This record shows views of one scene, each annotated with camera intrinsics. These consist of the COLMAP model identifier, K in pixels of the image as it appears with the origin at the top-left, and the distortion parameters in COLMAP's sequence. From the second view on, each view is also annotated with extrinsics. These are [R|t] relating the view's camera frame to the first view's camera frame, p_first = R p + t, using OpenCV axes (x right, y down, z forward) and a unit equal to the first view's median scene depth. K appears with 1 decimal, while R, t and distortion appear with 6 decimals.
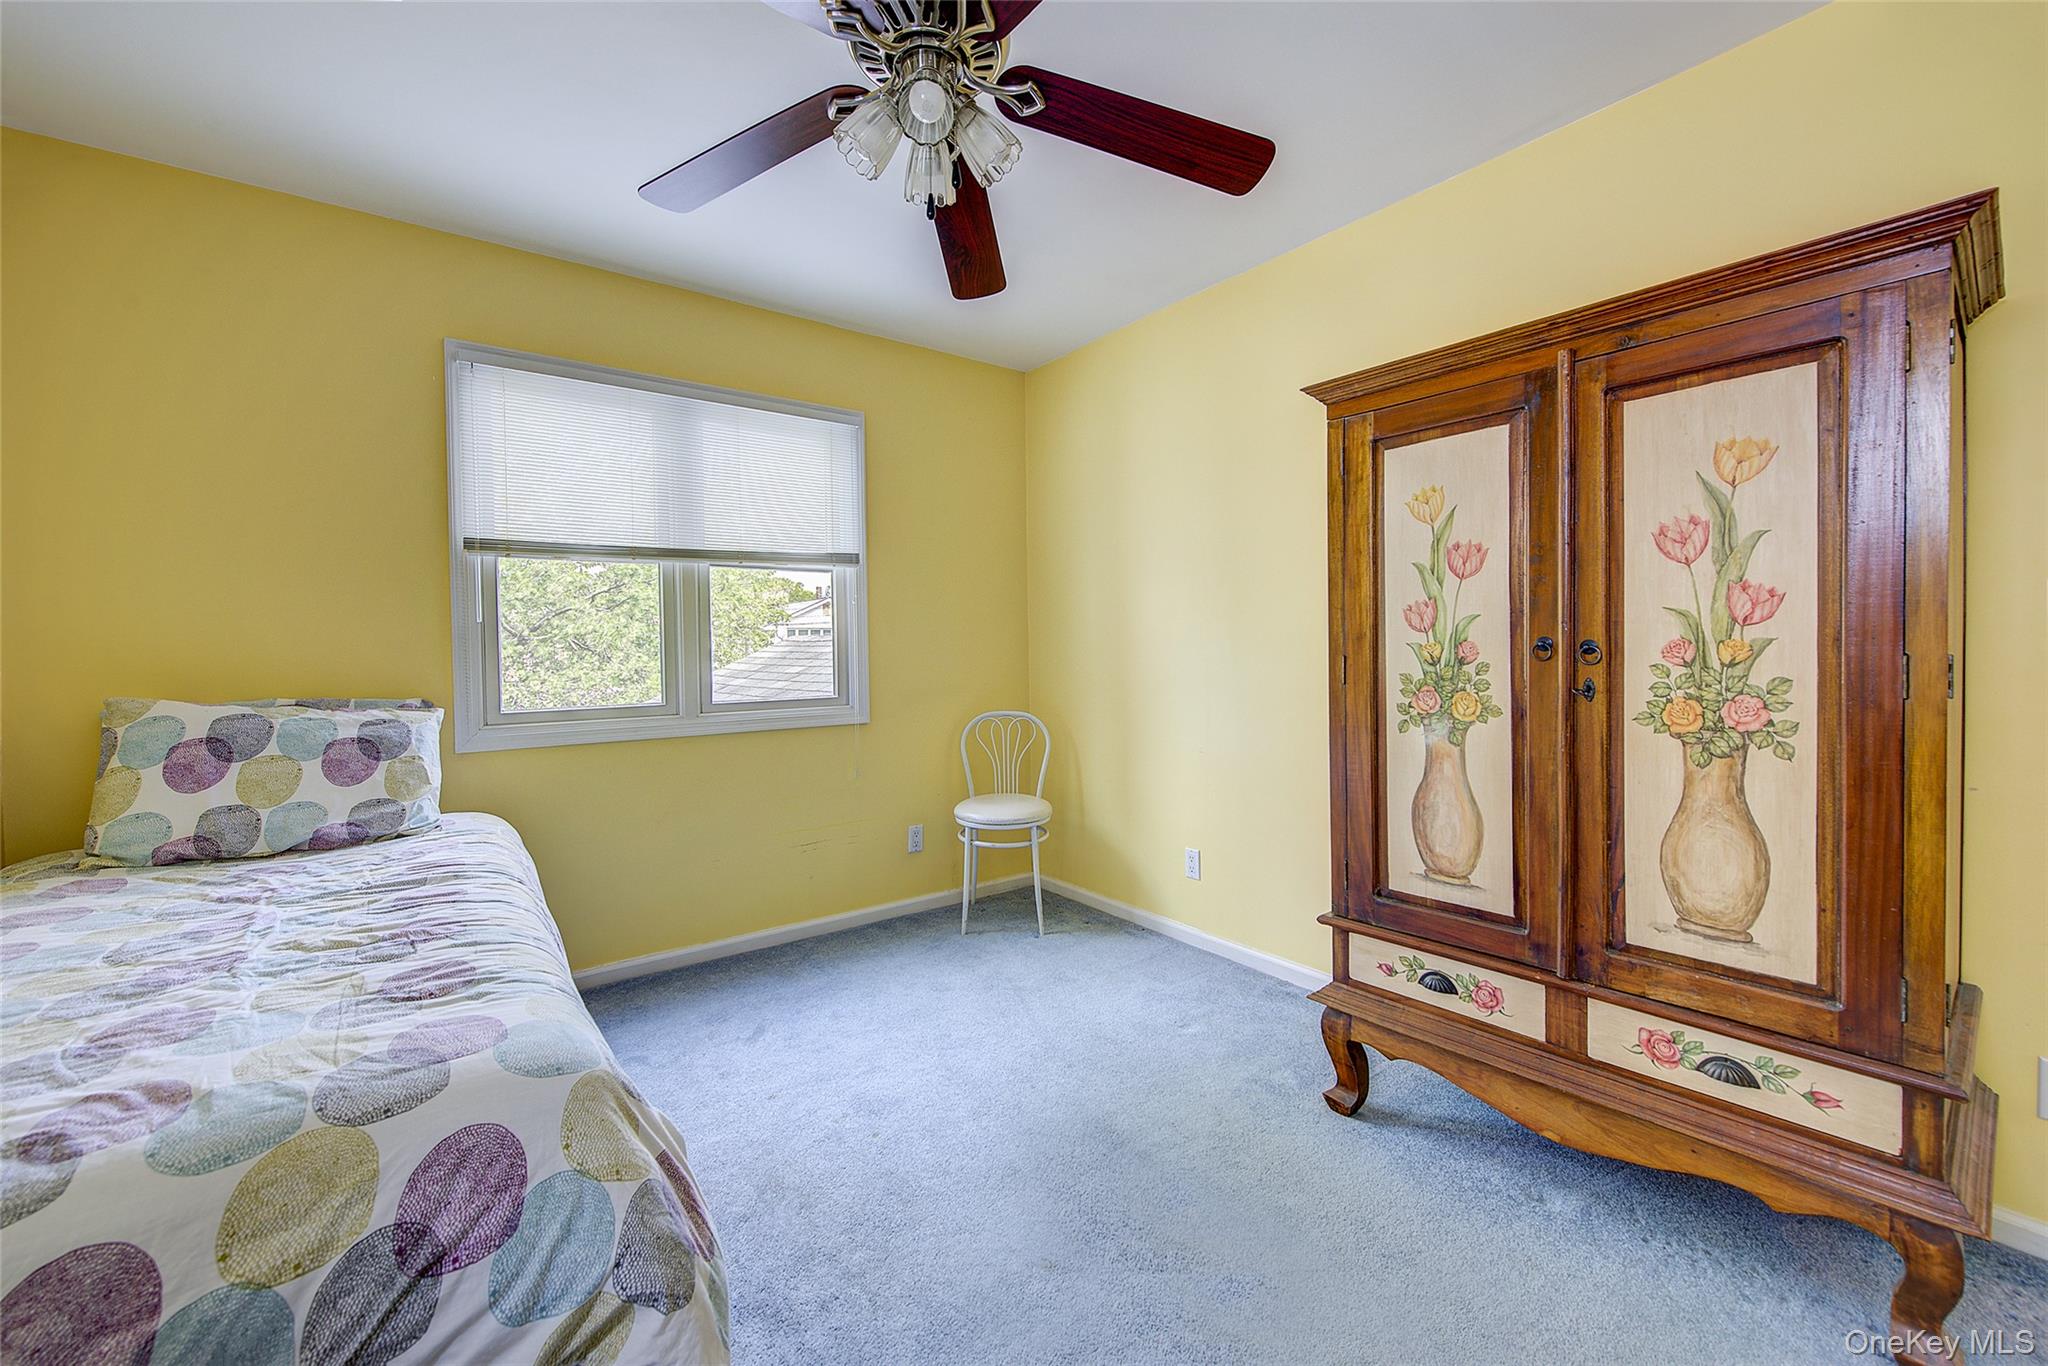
lens RADIAL K [[818.2, 0, 1021.4], [0, 818.2, 658.6], [0, 0, 1]] dist [-0.001697, -0.000500]
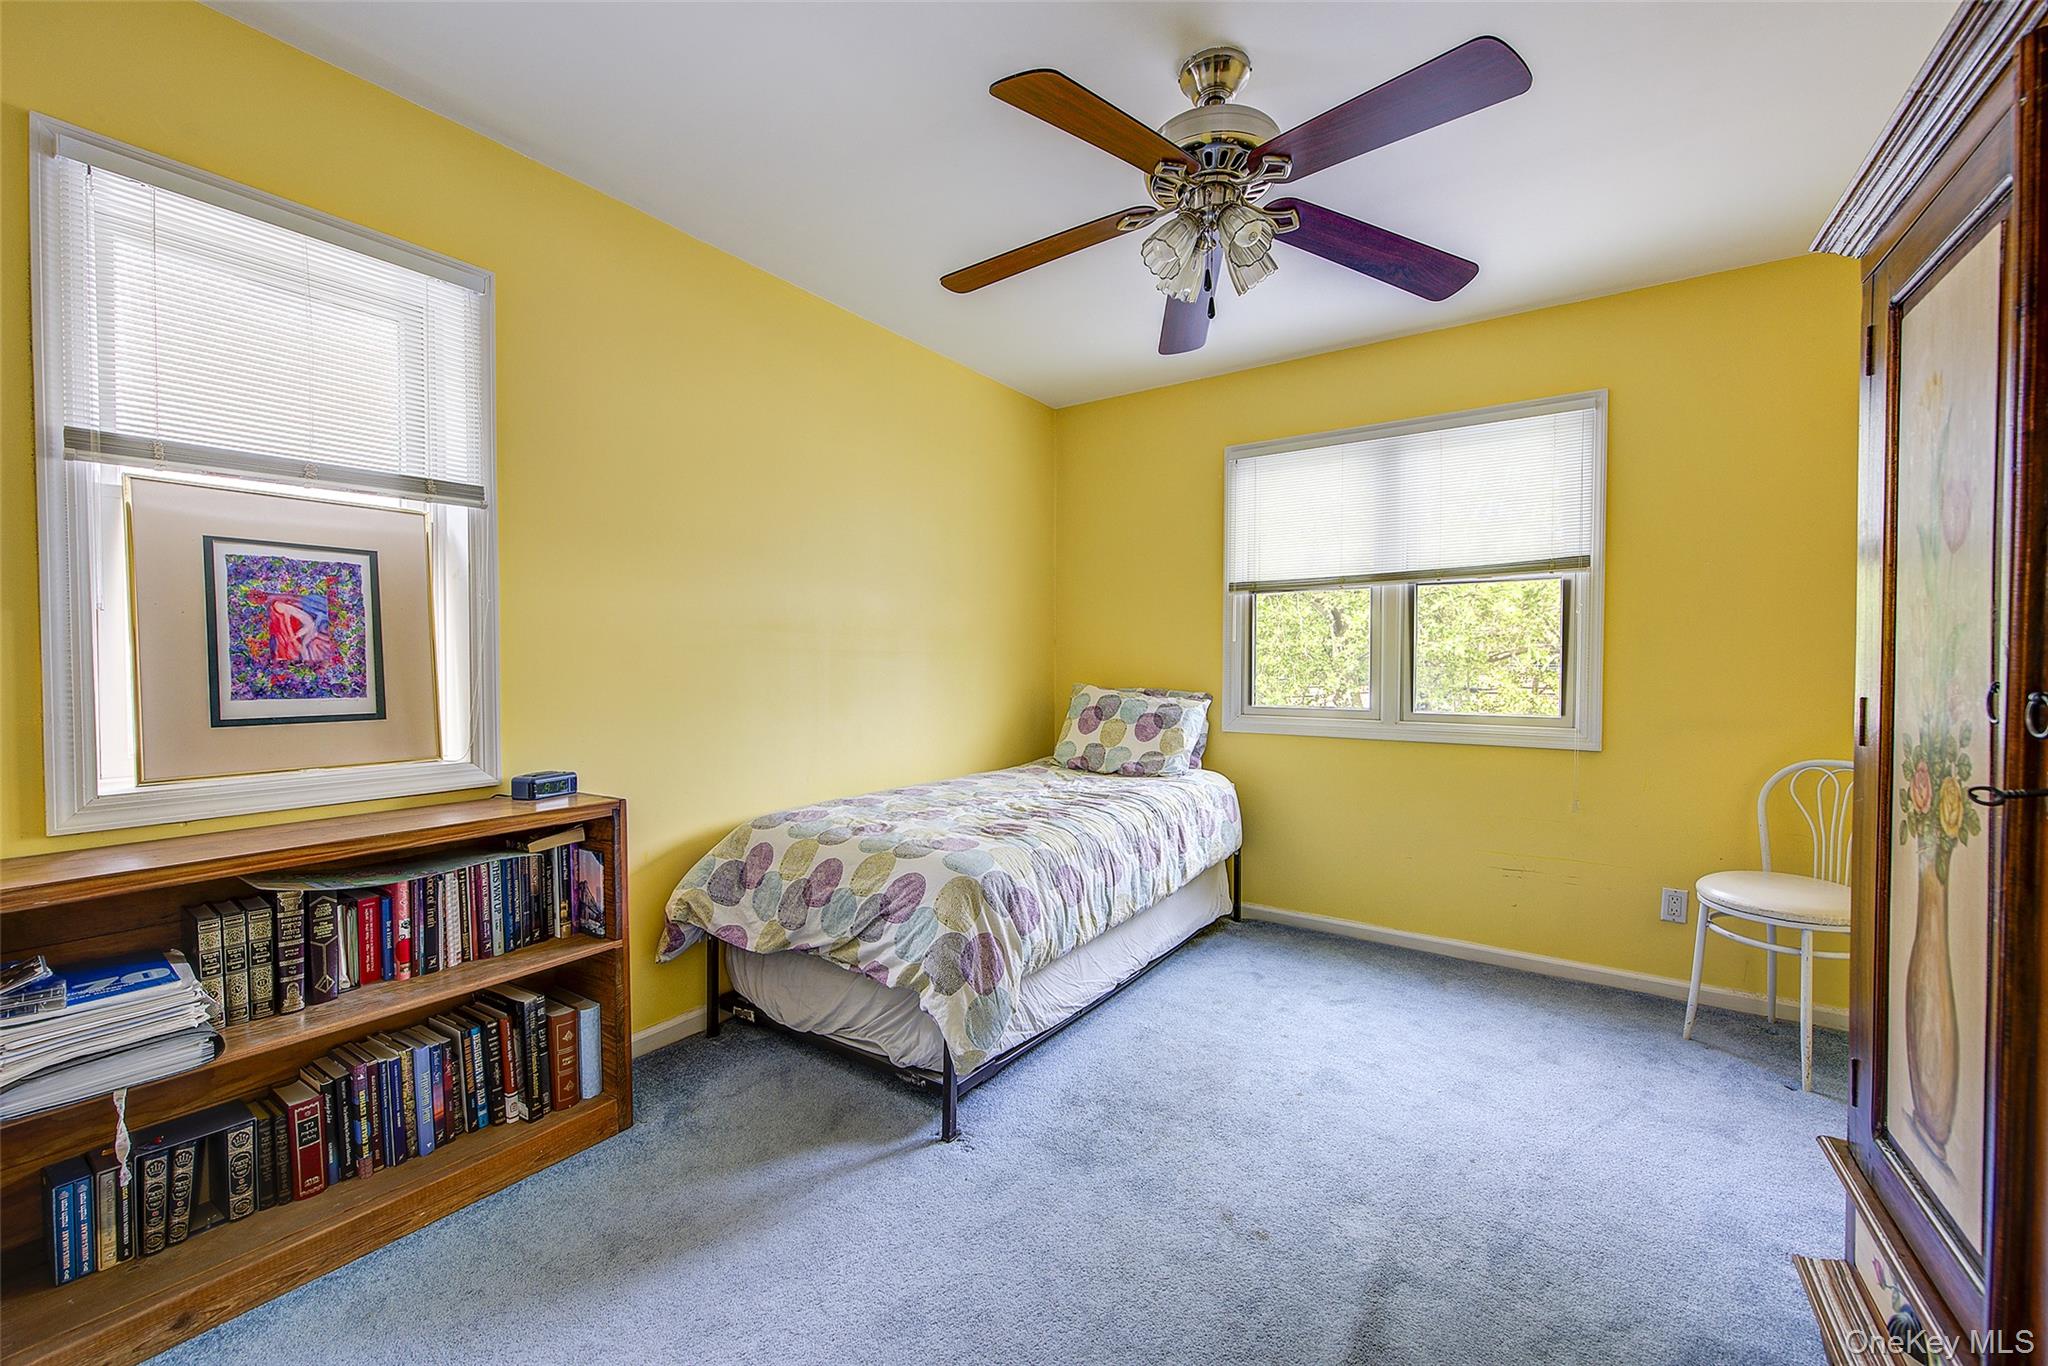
lens RADIAL K [[804.8, 0, 1024.0], [0, 804.8, 683.0], [0, 0, 1]] dist [0.012464, -0.005640]
pose [[0.316608, 0.040504, -0.947691, 0.606883], [-0.019843, 0.999152, 0.036074, -0.017284], [0.948349, 0.007384, 0.317144, 0.226476]]
